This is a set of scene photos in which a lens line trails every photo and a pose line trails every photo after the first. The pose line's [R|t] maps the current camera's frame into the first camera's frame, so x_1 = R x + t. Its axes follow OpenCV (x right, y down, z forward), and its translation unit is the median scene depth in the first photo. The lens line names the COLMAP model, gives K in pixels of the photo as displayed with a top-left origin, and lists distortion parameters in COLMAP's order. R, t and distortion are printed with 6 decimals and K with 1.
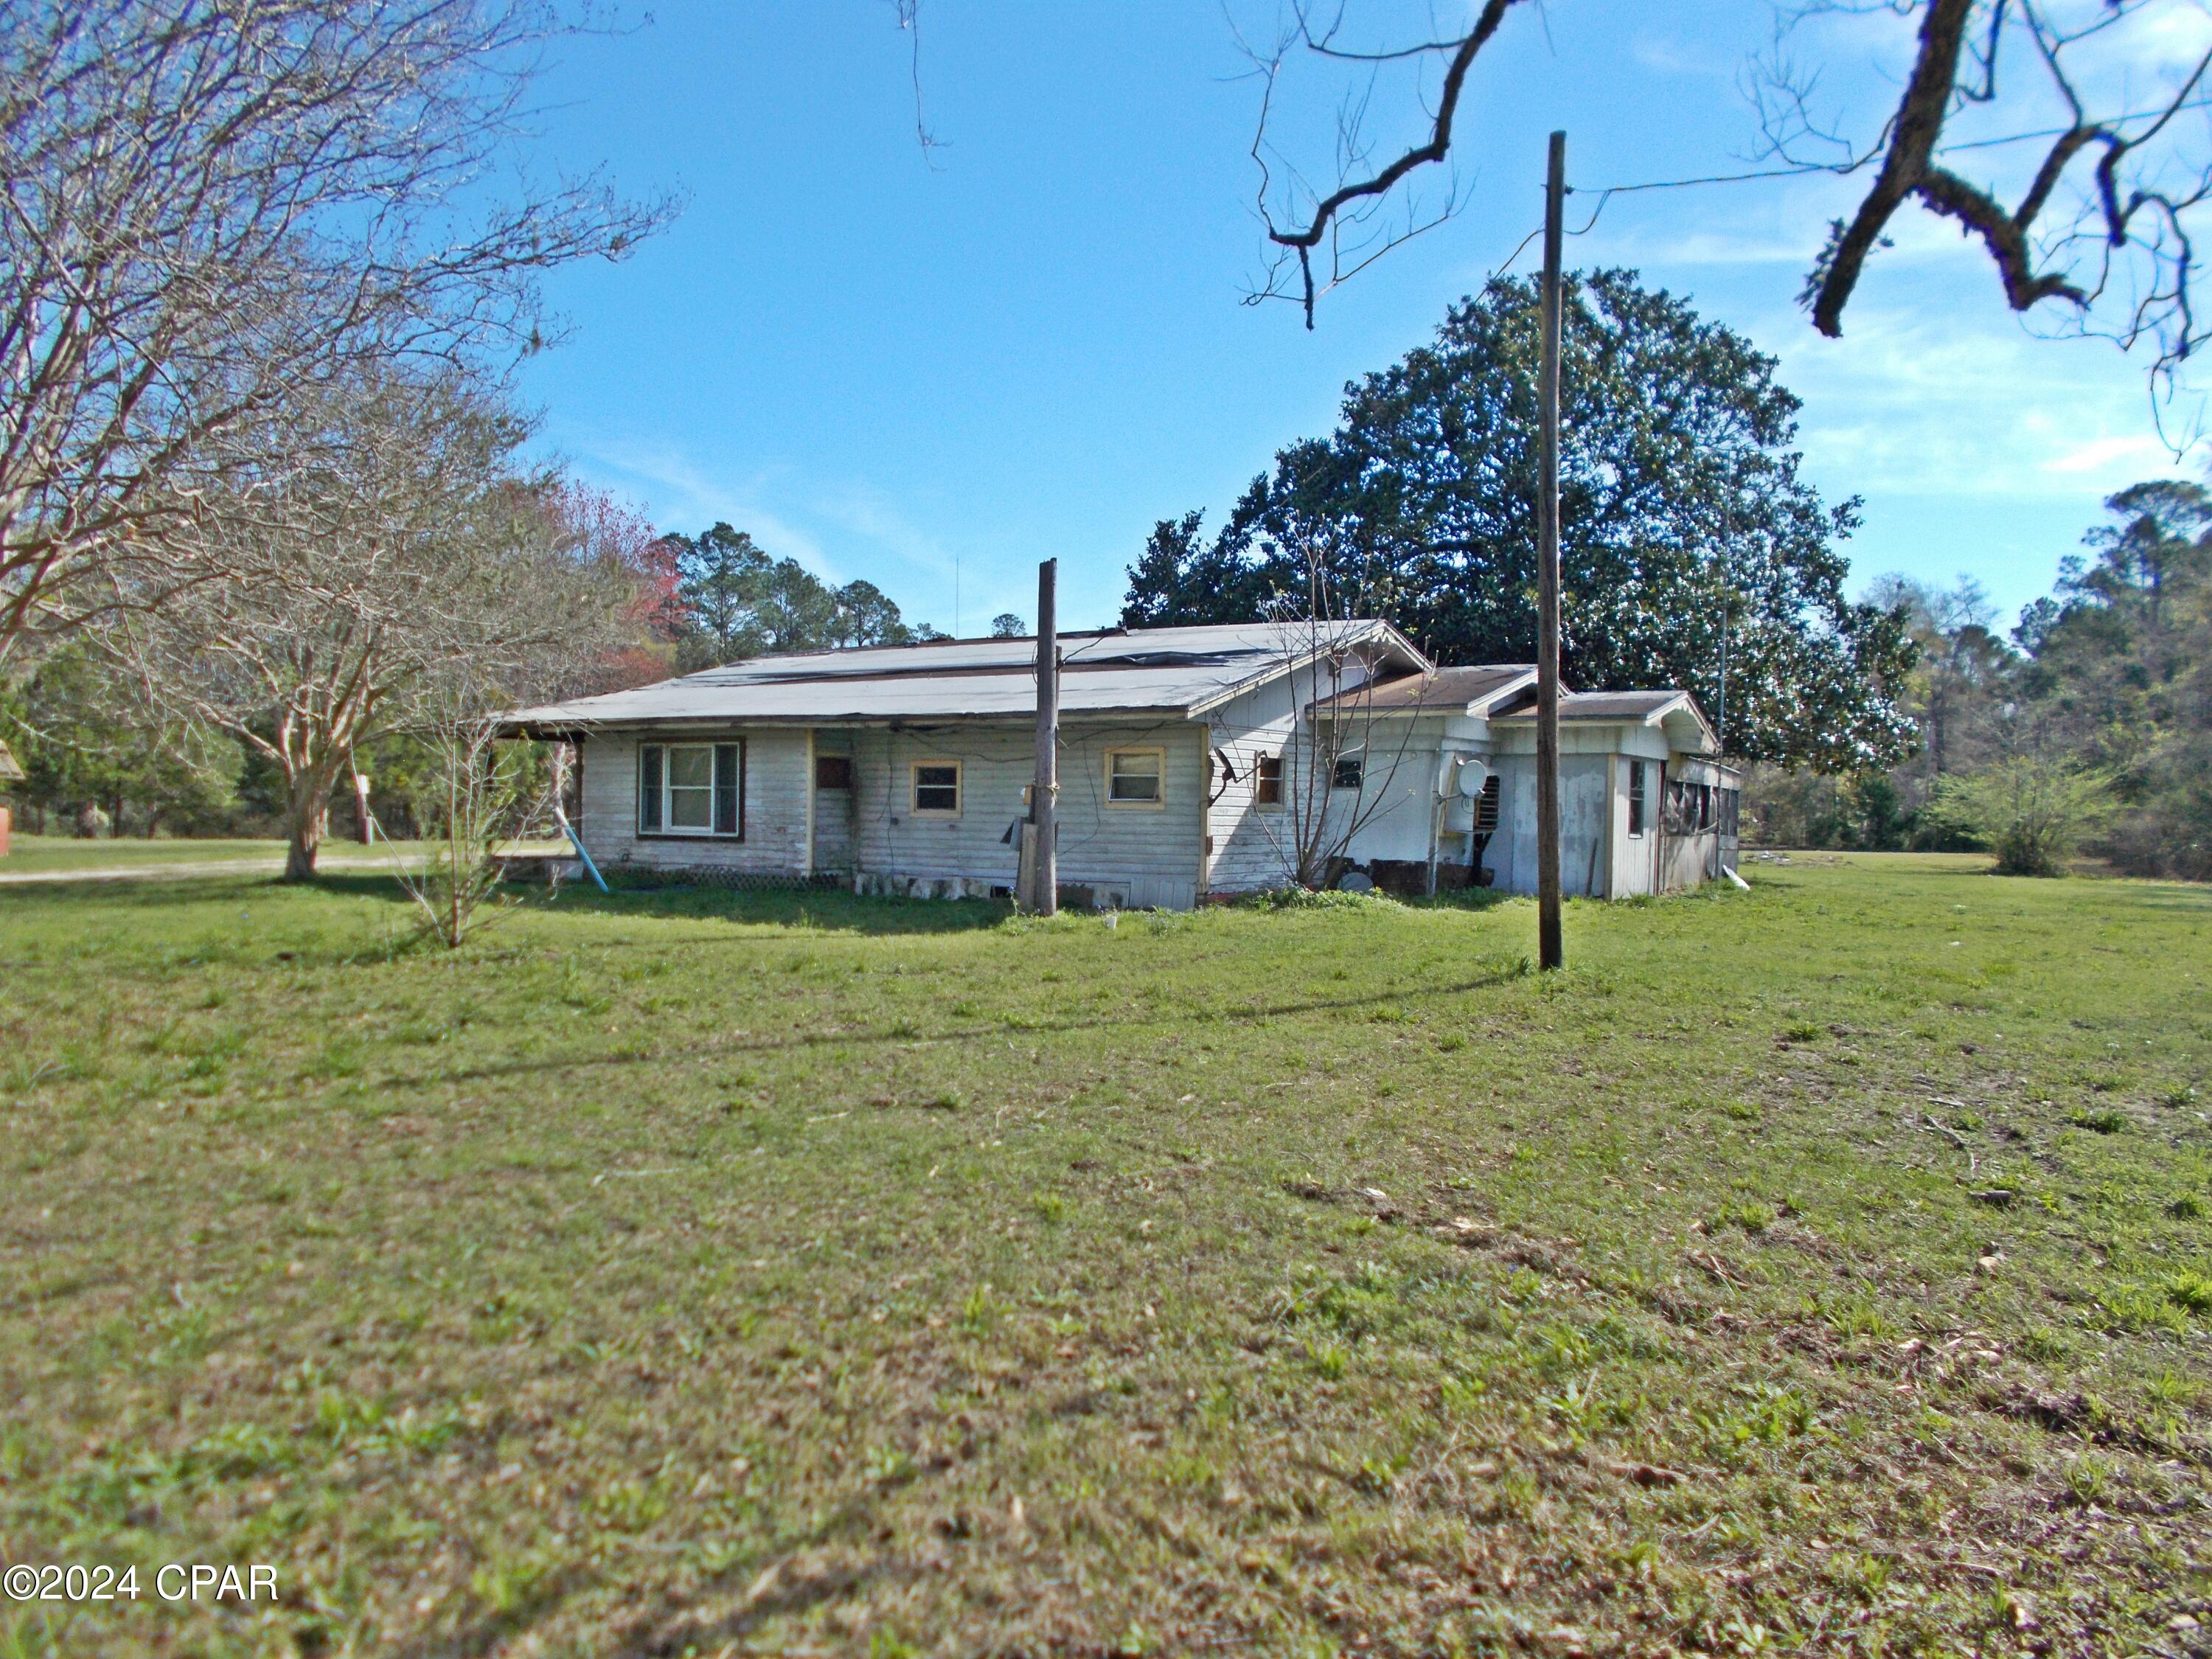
lens RADIAL K [[1720.2, 0, 1048.7], [0, 1720.2, 846.8], [0, 0, 1]] dist [0.006113, -0.008840]
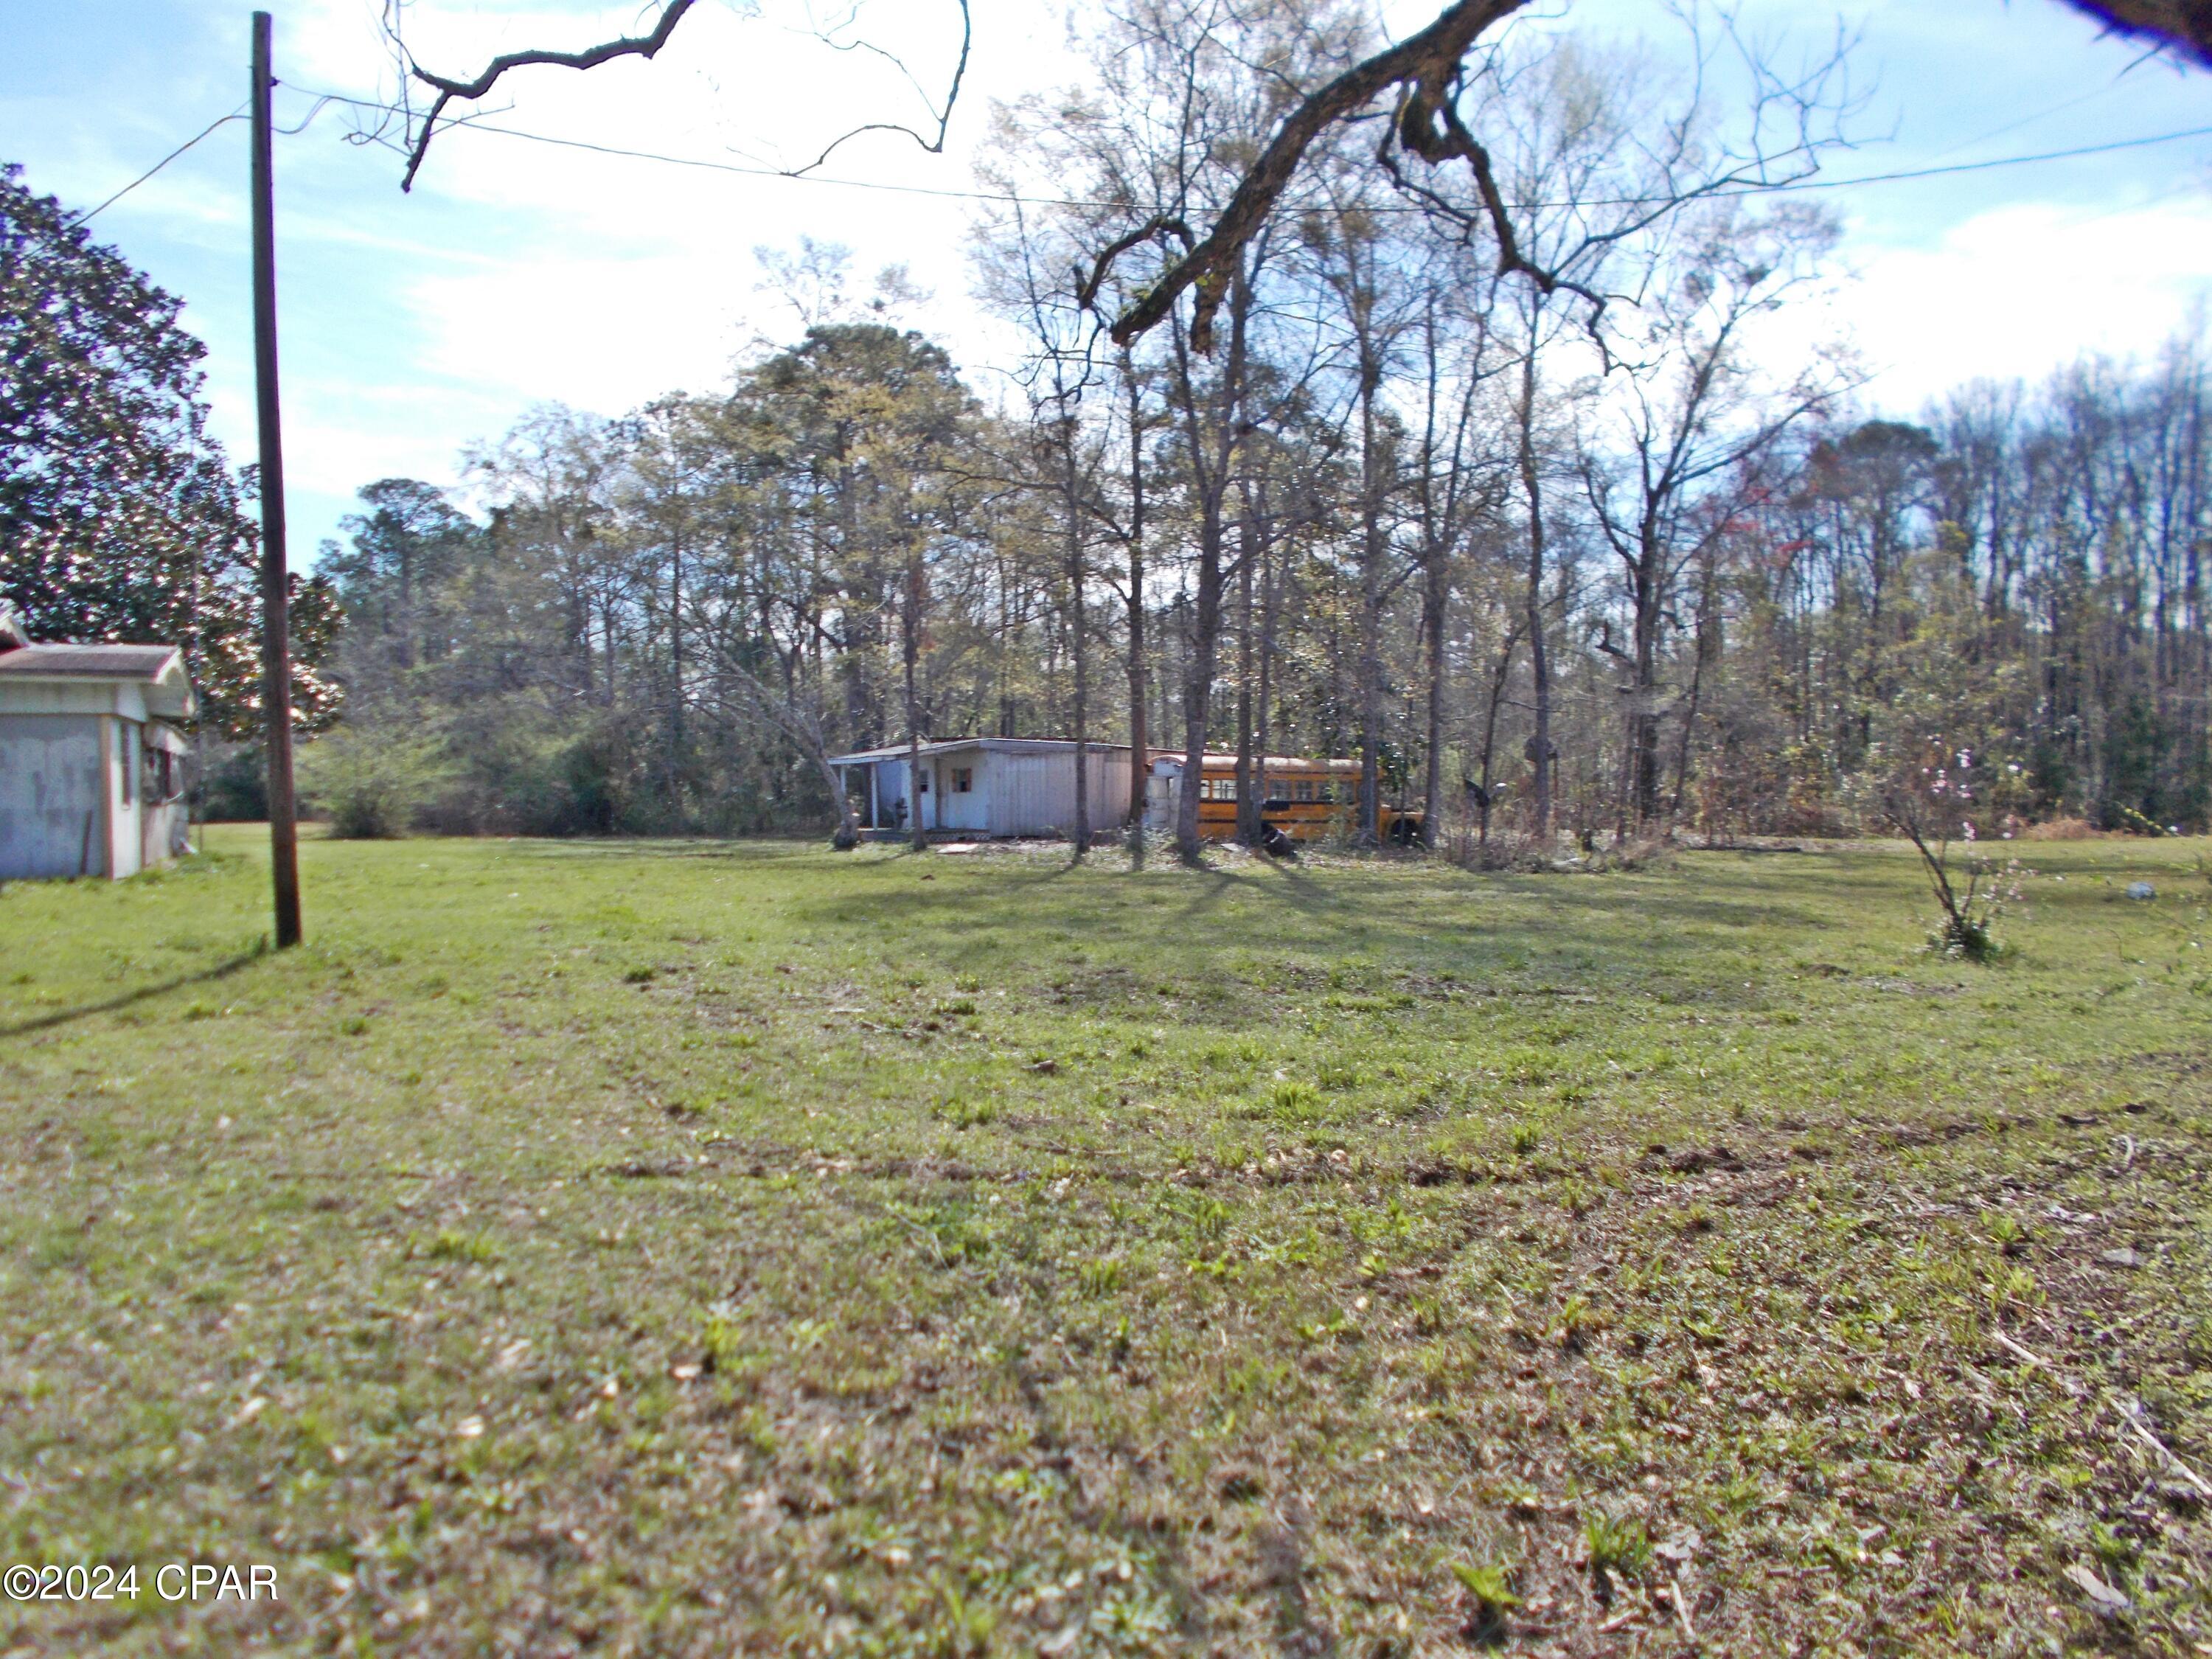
lens RADIAL K [[1720.2, 0, 1104.5], [0, 1720.2, 827.4], [0, 0, 1]] dist [0.006113, -0.008840]
pose [[0.549817, -0.040845, 0.834286, -0.098203], [0.037806, 0.998997, 0.023994, 0.001651], [-0.834429, 0.018348, 0.550809, 0.063600]]
